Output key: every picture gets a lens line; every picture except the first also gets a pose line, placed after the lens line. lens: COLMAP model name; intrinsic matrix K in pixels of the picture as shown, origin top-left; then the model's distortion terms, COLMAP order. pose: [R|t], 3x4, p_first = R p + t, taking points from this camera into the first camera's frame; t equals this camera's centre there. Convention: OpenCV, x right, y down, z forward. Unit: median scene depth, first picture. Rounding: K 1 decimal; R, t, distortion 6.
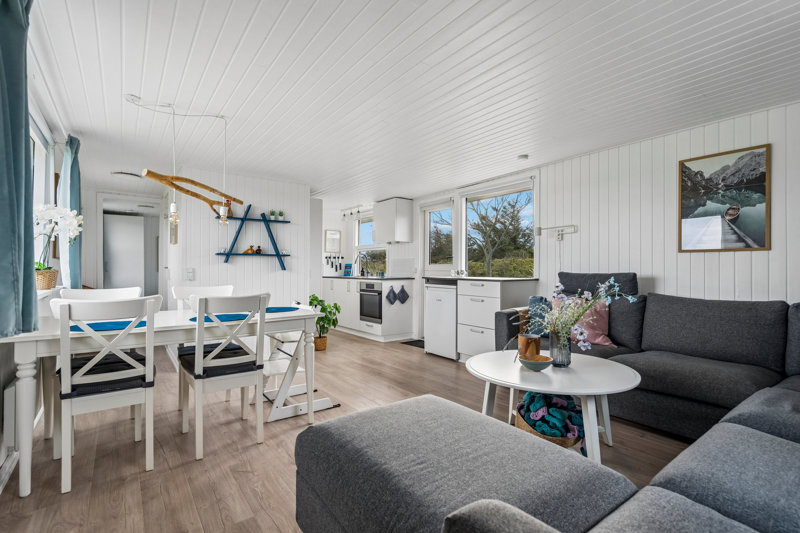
lens RADIAL K [[390.3, 0, 401.1], [0, 390.3, 268.3], [0, 0, 1]] dist [-0.003903, -0.000521]
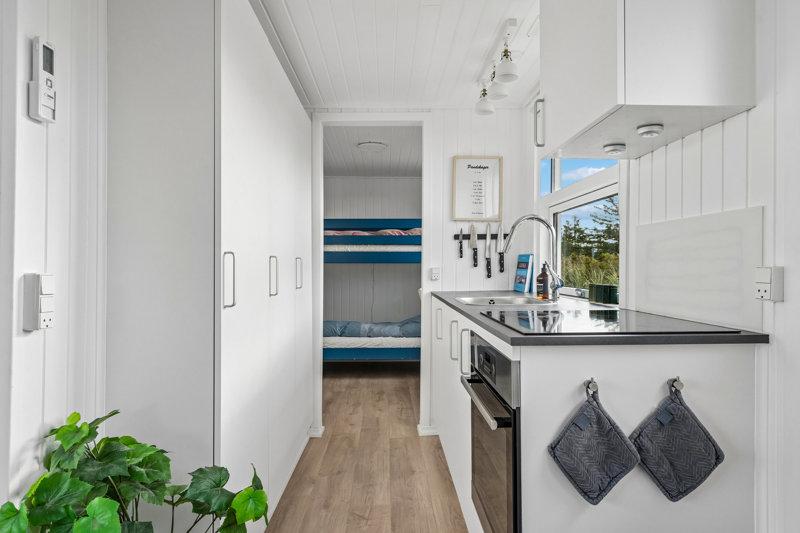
lens RADIAL K [[514.8, 0, 401.1], [0, 514.8, 267.2], [0, 0, 1]] dist [-0.000518, 0.000172]
pose [[0.827494, -0.000958, -0.561474, 0.028849], [0.001351, 0.999999, 0.000285, -0.001238], [0.561473, -0.000994, 0.827494, 0.771767]]
